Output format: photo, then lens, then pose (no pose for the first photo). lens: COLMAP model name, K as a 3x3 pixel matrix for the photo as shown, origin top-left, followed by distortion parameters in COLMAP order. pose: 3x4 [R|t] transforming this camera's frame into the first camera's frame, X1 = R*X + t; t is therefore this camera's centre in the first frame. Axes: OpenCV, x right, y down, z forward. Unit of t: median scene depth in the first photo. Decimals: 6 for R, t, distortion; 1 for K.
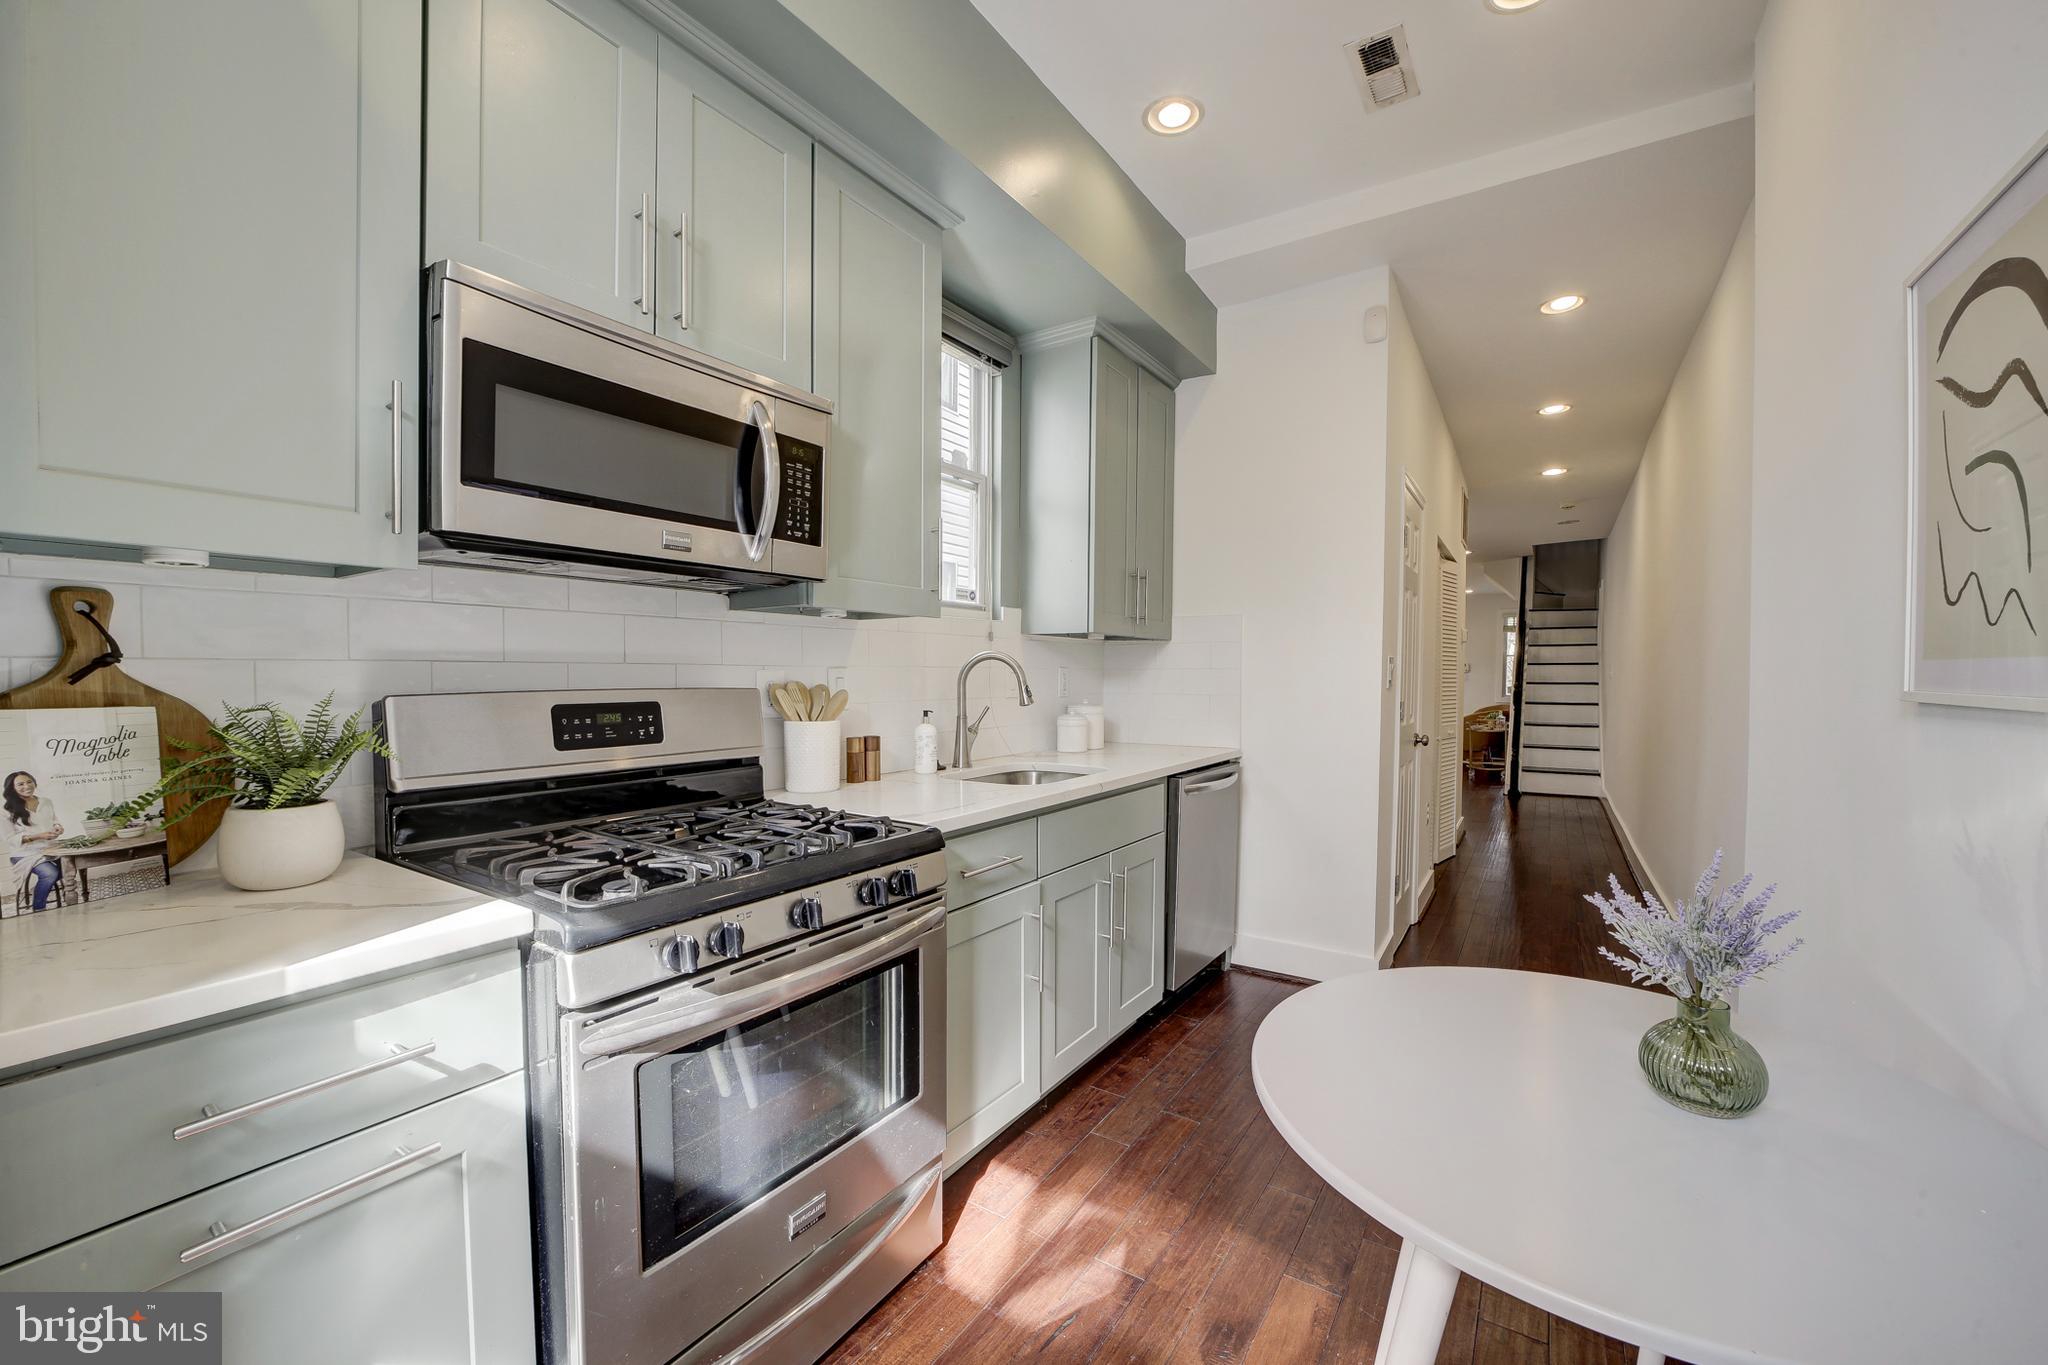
lens RADIAL K [[814.6, 0, 1034.8], [0, 814.6, 686.5], [0, 0, 1]] dist [-0.031308, 0.000469]
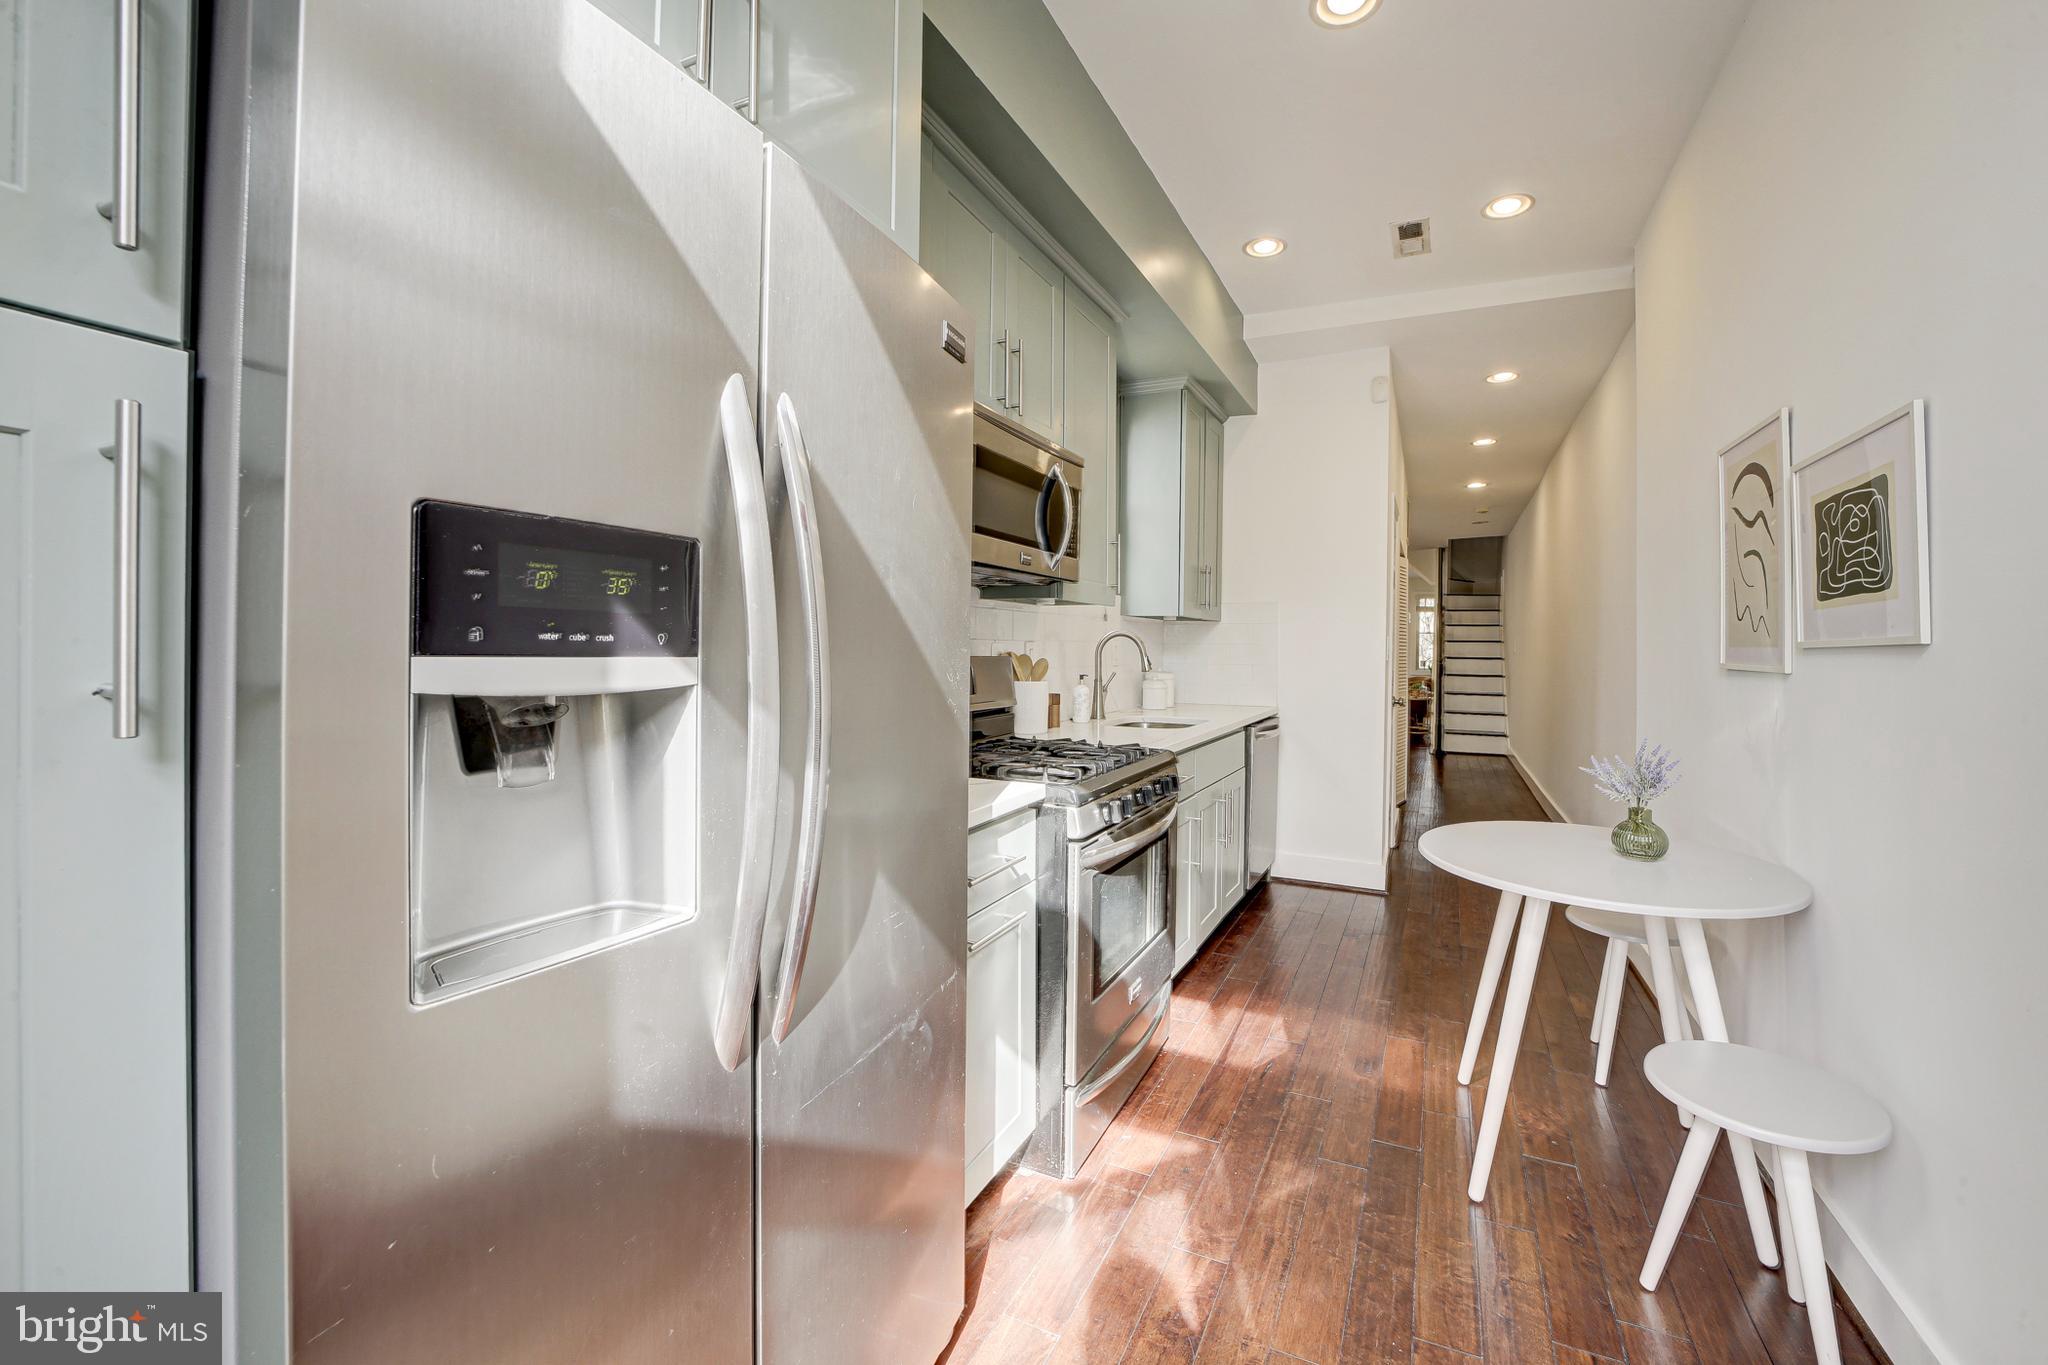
lens RADIAL K [[852.0, 0, 1067.7], [0, 852.0, 625.5], [0, 0, 1]] dist [-0.052461, 0.000051]
pose [[0.987256, 0.015623, 0.158371, -0.340670], [-0.009684, 0.999223, -0.038206, 0.002895], [-0.158845, 0.036185, 0.986640, -0.318866]]
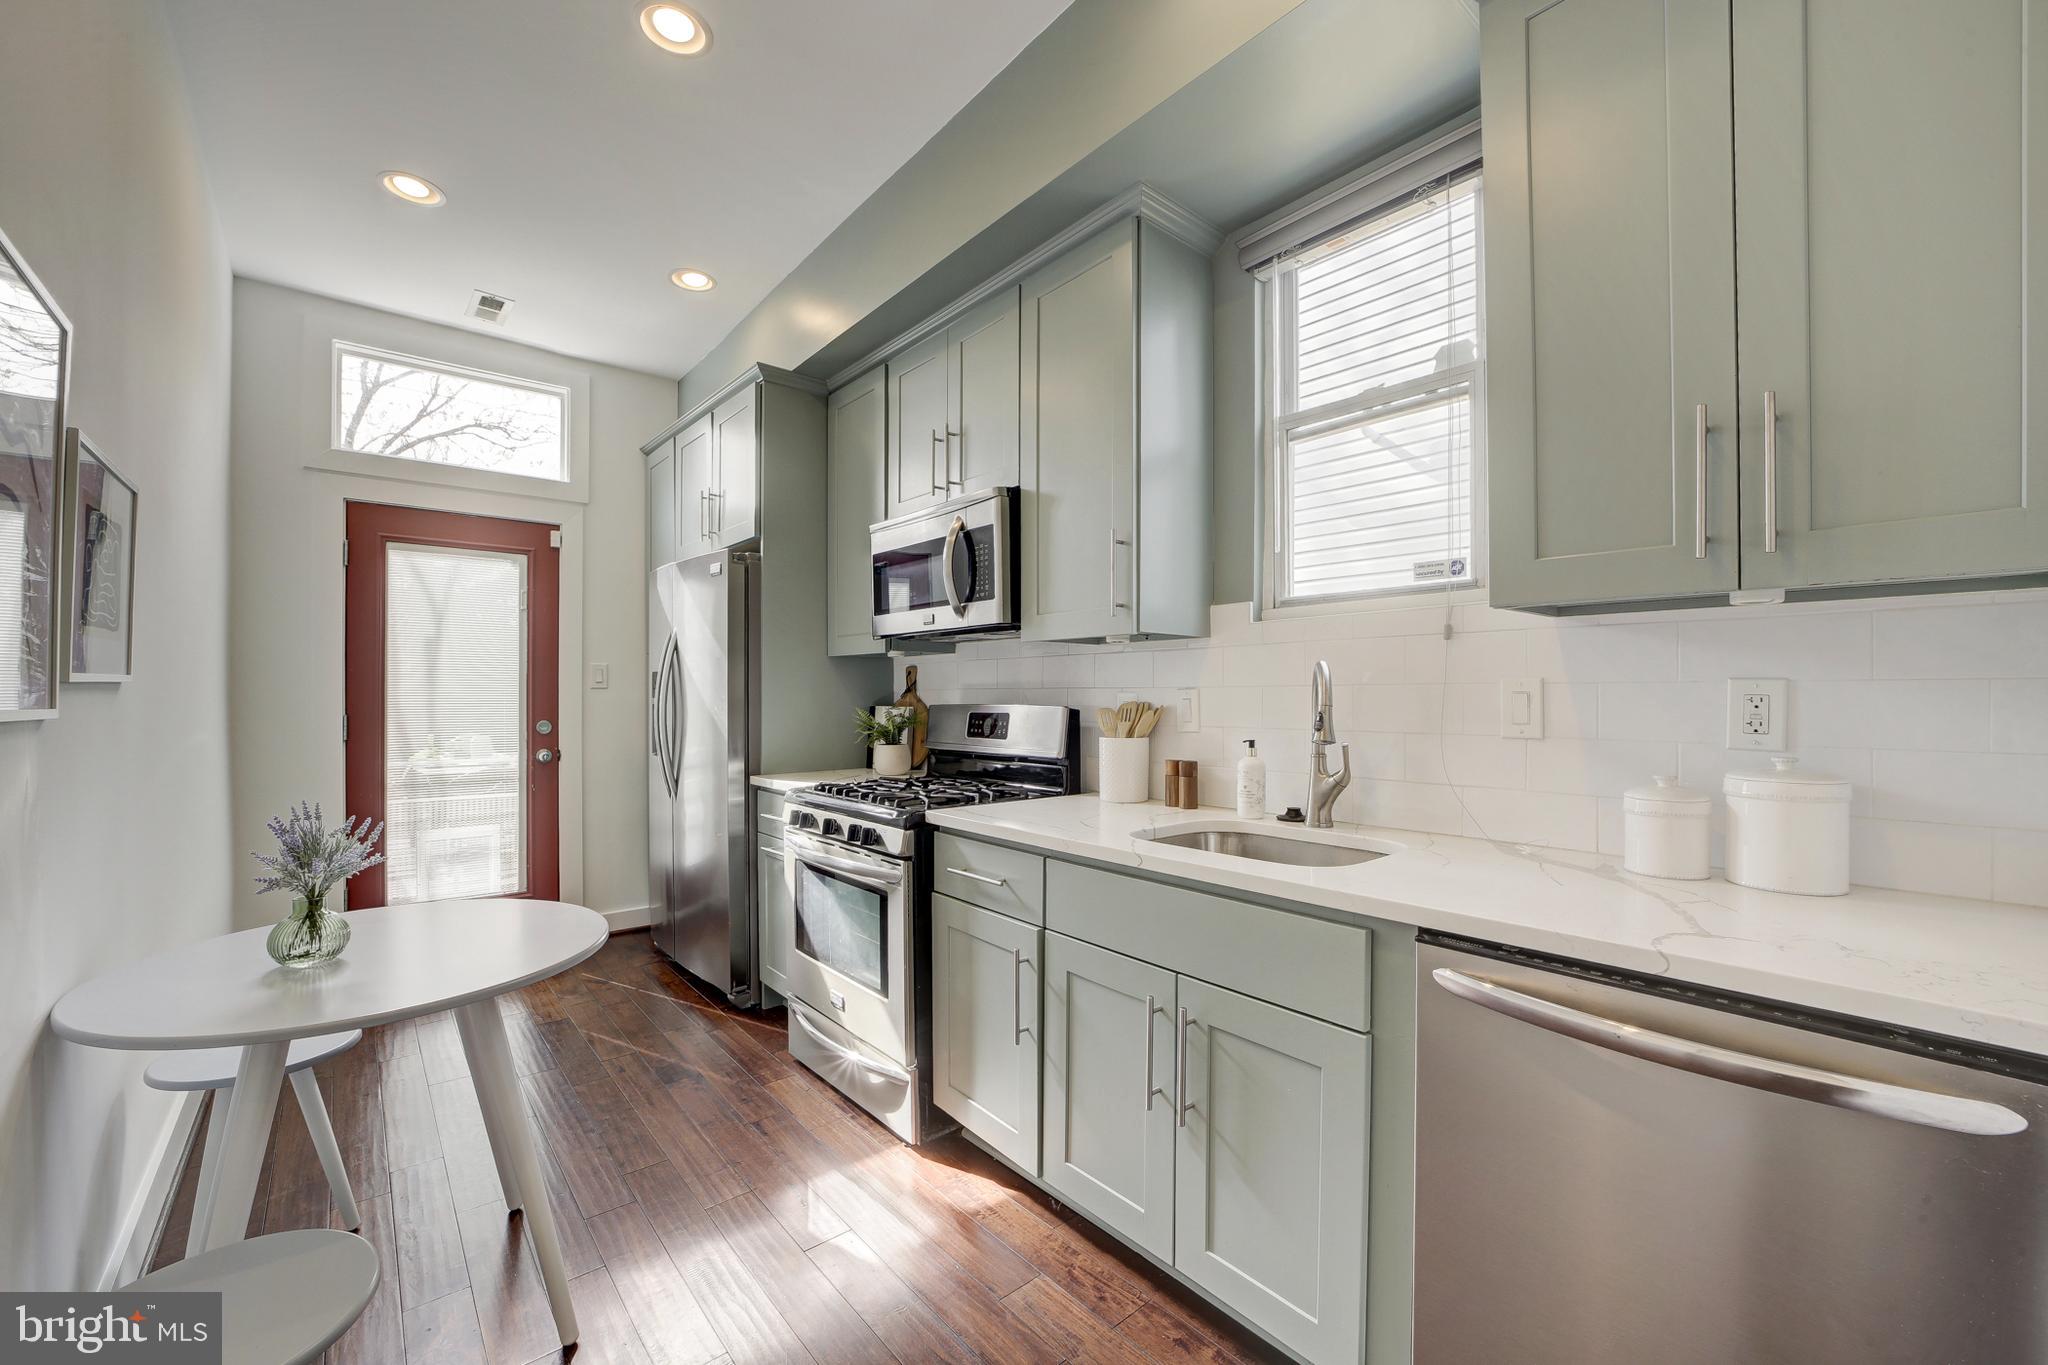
lens RADIAL K [[814.6, 0, 1034.8], [0, 814.6, 686.5], [0, 0, 1]] dist [-0.031308, 0.000469]
pose [[-0.281465, -0.012039, -0.959496, 0.658502], [-0.015376, 0.999849, -0.008035, -0.013155], [0.959448, 0.012492, -0.281608, 0.955595]]
